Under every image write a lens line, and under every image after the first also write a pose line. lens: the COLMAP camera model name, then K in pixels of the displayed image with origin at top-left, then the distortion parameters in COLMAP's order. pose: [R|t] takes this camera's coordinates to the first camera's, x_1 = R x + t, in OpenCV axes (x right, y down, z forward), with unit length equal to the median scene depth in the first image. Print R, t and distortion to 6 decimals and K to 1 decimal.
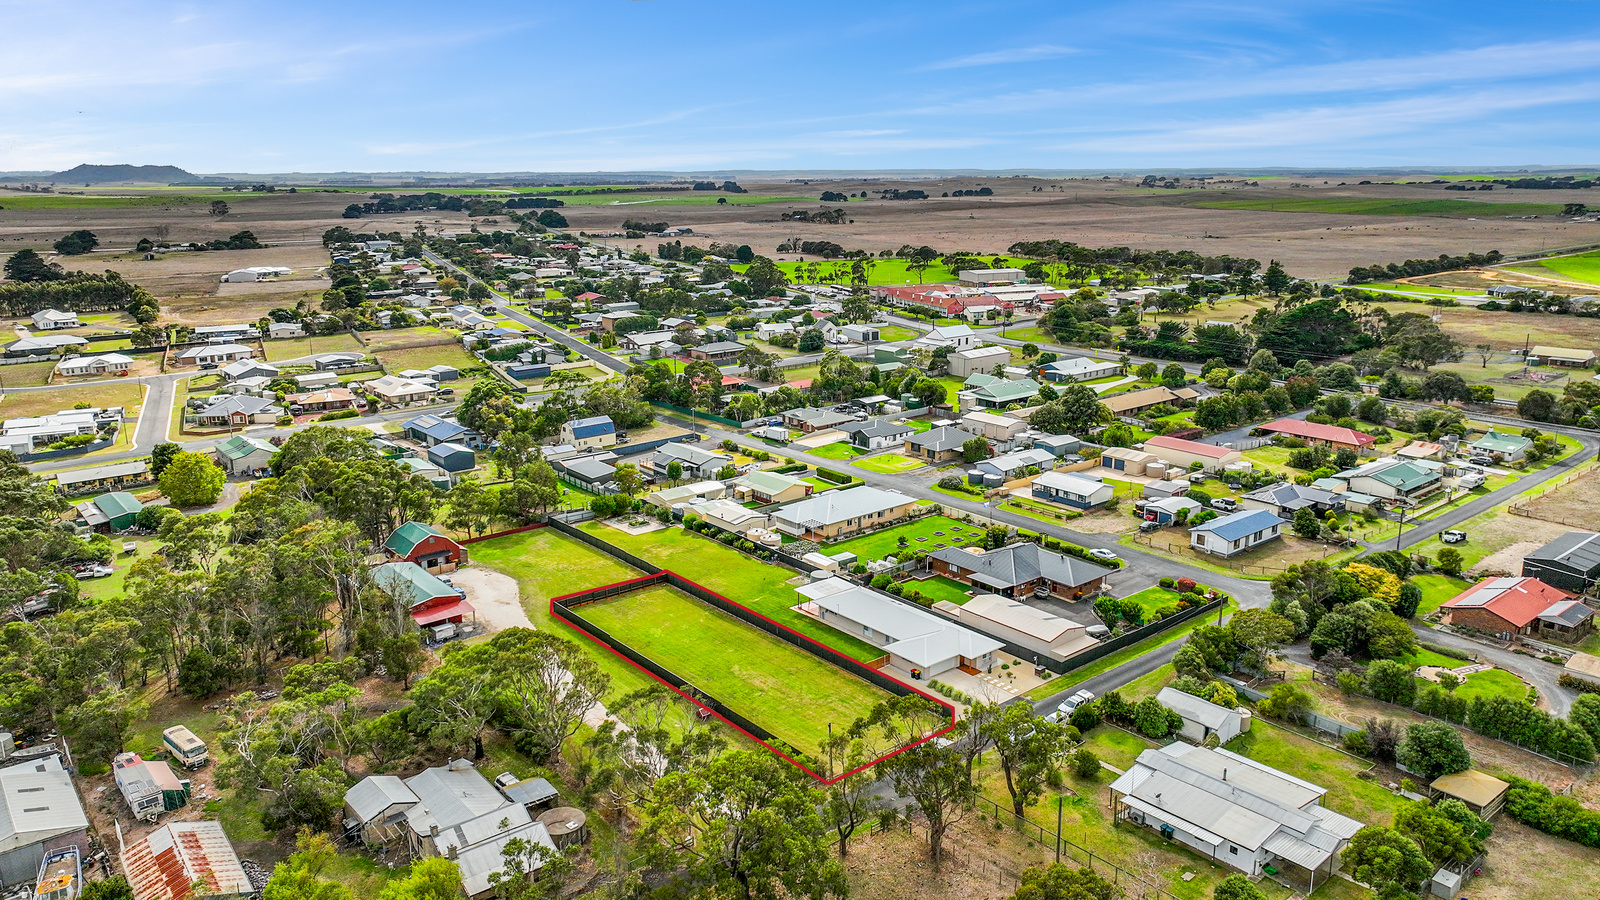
lens RADIAL K [[1105.8, 0, 800.0], [0, 1105.8, 450.0], [0, 0, 1]] dist [0.002249, 0.010155]
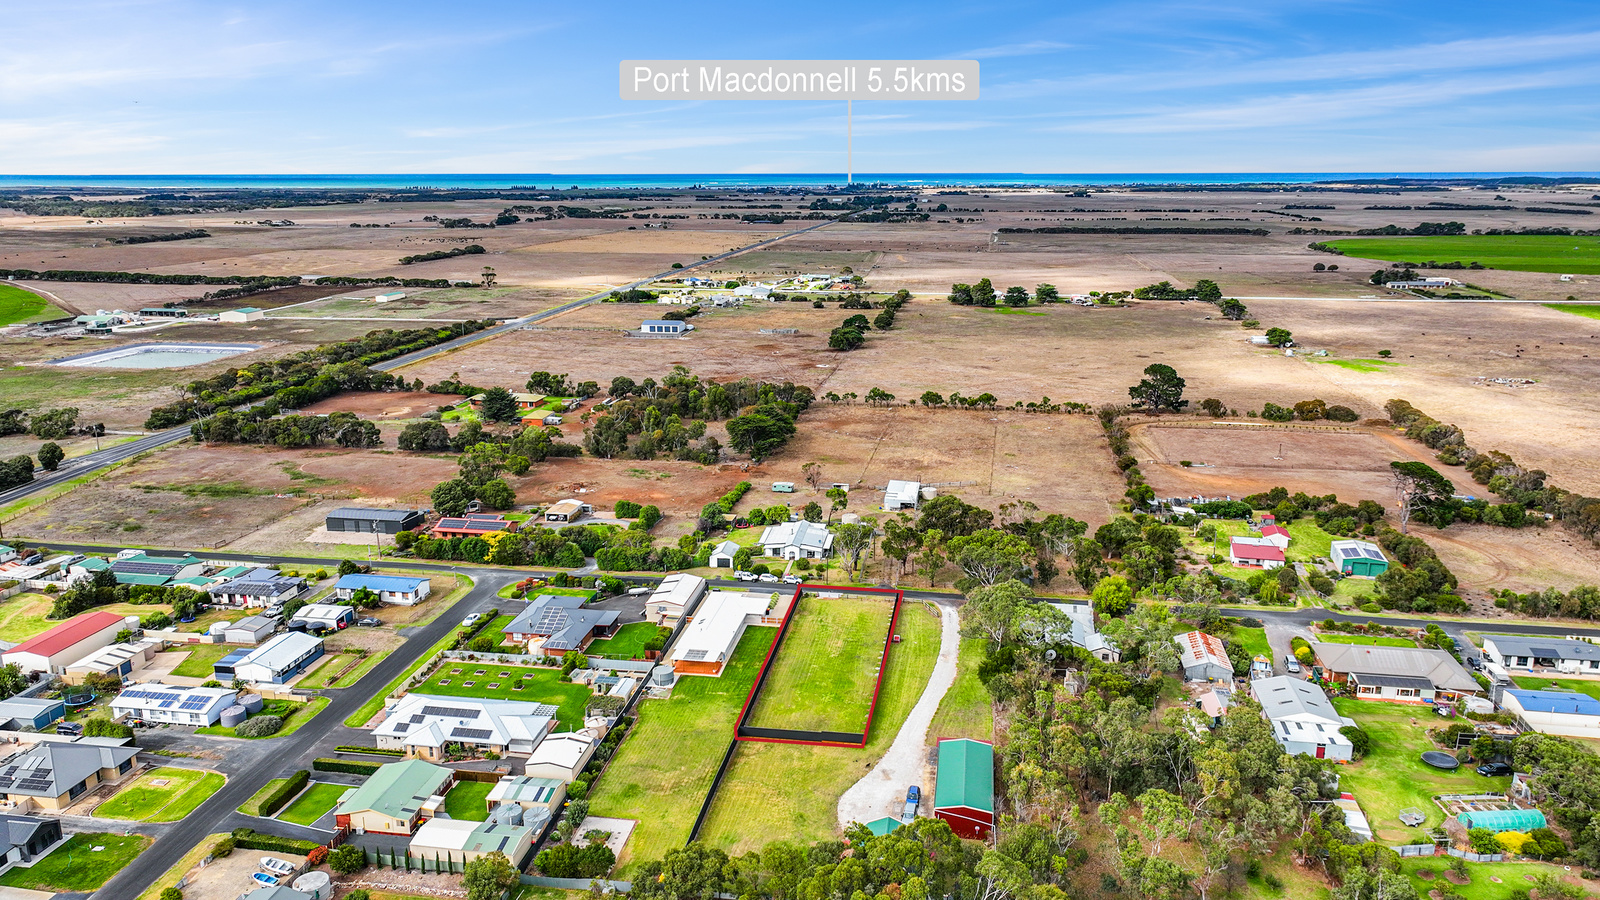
lens RADIAL K [[1122.9, 0, 800.0], [0, 1122.9, 450.0], [0, 0, 1]] dist [0.007670, -0.002899]
pose [[-0.656033, -0.173016, 0.734634, -0.618132], [0.190631, 0.903823, 0.383098, -0.354394], [-0.730261, 0.391369, -0.559955, 1.032847]]
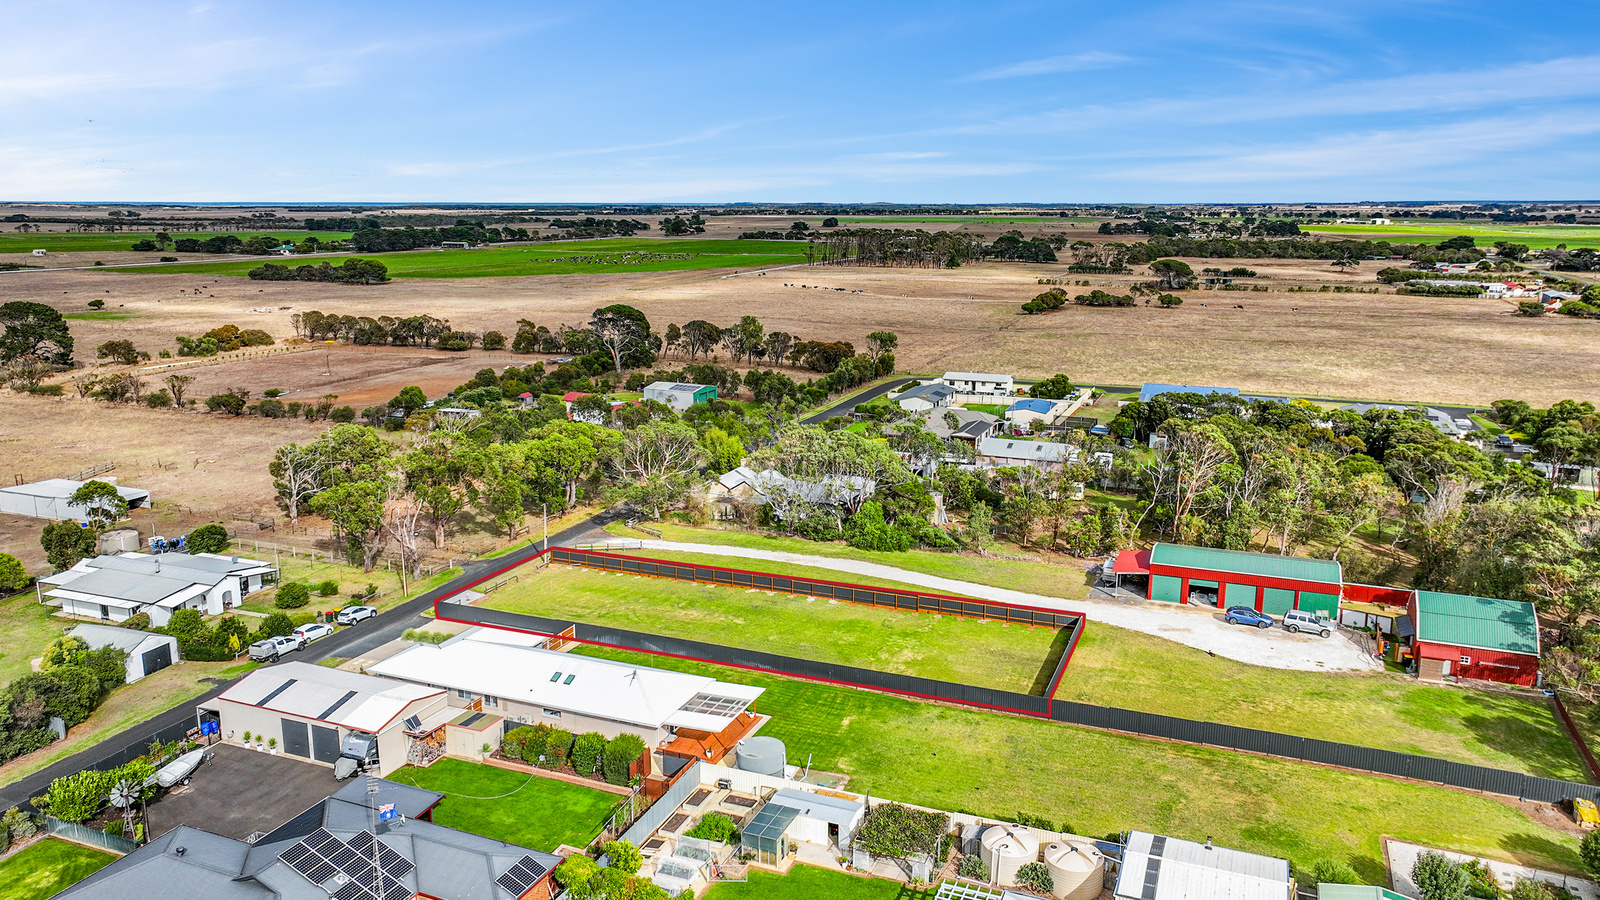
lens RADIAL K [[1140.3, 0, 800.0], [0, 1140.3, 450.0], [0, 0, 1]] dist [0.003748, 0.001791]
pose [[-0.881113, 0.107549, -0.460514, 0.152696], [-0.108809, 0.901564, 0.418739, -0.146774], [0.460218, 0.419064, -0.782678, 0.950300]]
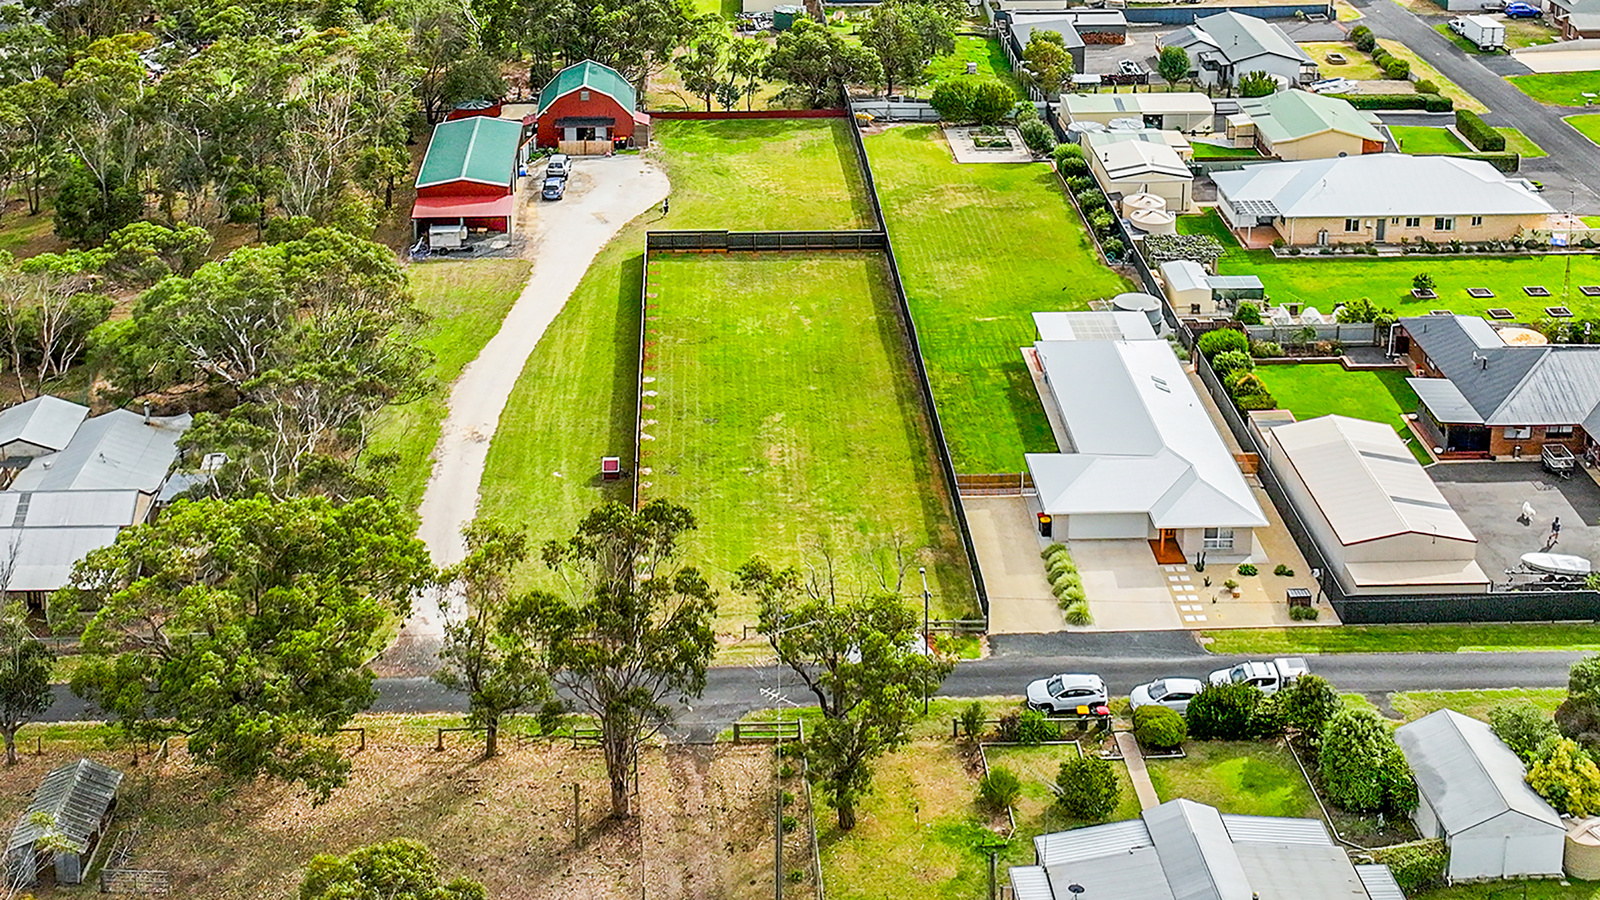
lens RADIAL K [[2031.9, 0, 800.0], [0, 2031.9, 450.0], [0, 0, 1]] dist [0.006934, 0.006896]
pose [[0.805005, 0.268293, -0.529137, 0.275033], [-0.154417, 0.955915, 0.249763, -0.017373], [0.572820, -0.119353, 0.810945, 0.136096]]
